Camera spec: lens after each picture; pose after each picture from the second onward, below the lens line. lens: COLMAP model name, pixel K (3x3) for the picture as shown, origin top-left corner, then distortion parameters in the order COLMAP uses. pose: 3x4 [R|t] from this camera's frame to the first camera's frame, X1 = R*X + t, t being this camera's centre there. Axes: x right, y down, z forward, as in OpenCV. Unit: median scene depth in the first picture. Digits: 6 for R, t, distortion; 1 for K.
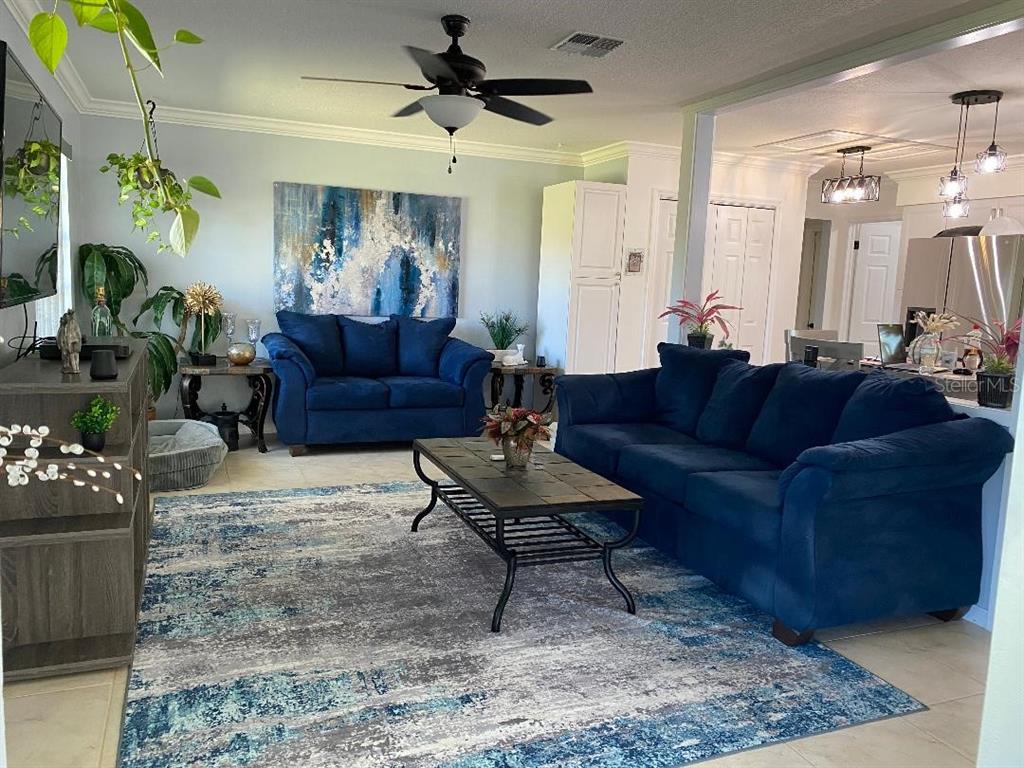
lens RADIAL K [[782.4, 0, 512.4], [0, 782.4, 379.2], [0, 0, 1]] dist [-0.001736, -0.002611]
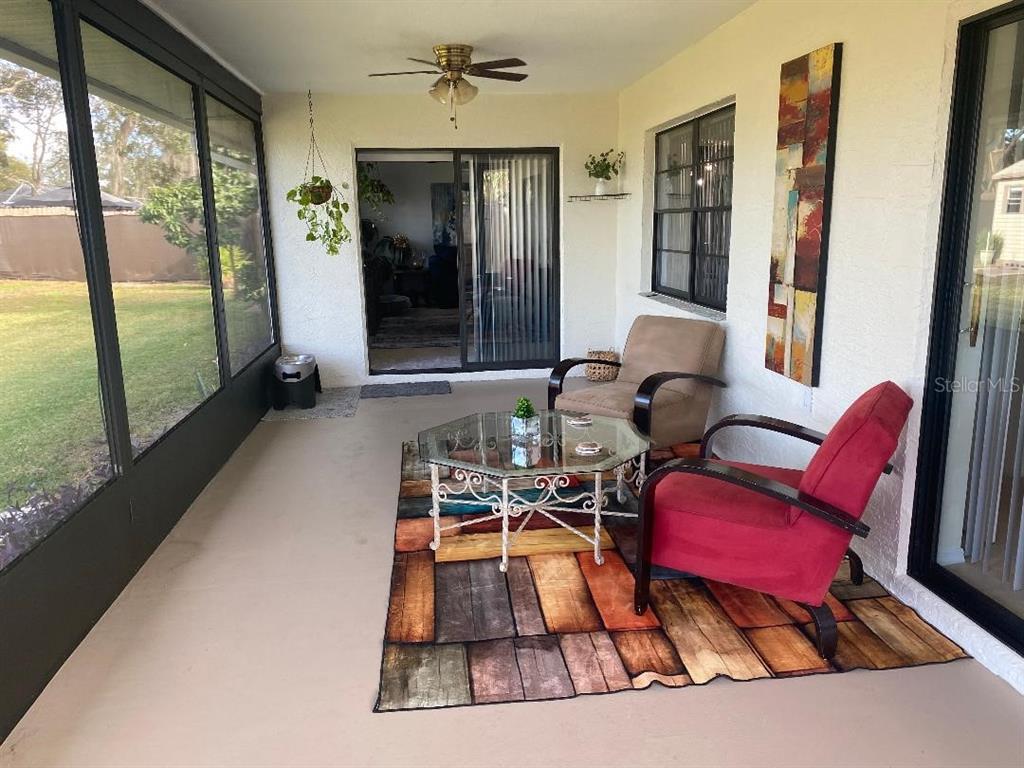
lens RADIAL K [[782.4, 0, 513.6], [0, 782.4, 387.1], [0, 0, 1]] dist [-0.001736, -0.002611]
pose [[0.963952, -0.007252, -0.265977, 0.499291], [0.027602, 0.996961, 0.072854, 0.158406], [0.264640, -0.077569, 0.961222, -1.083767]]
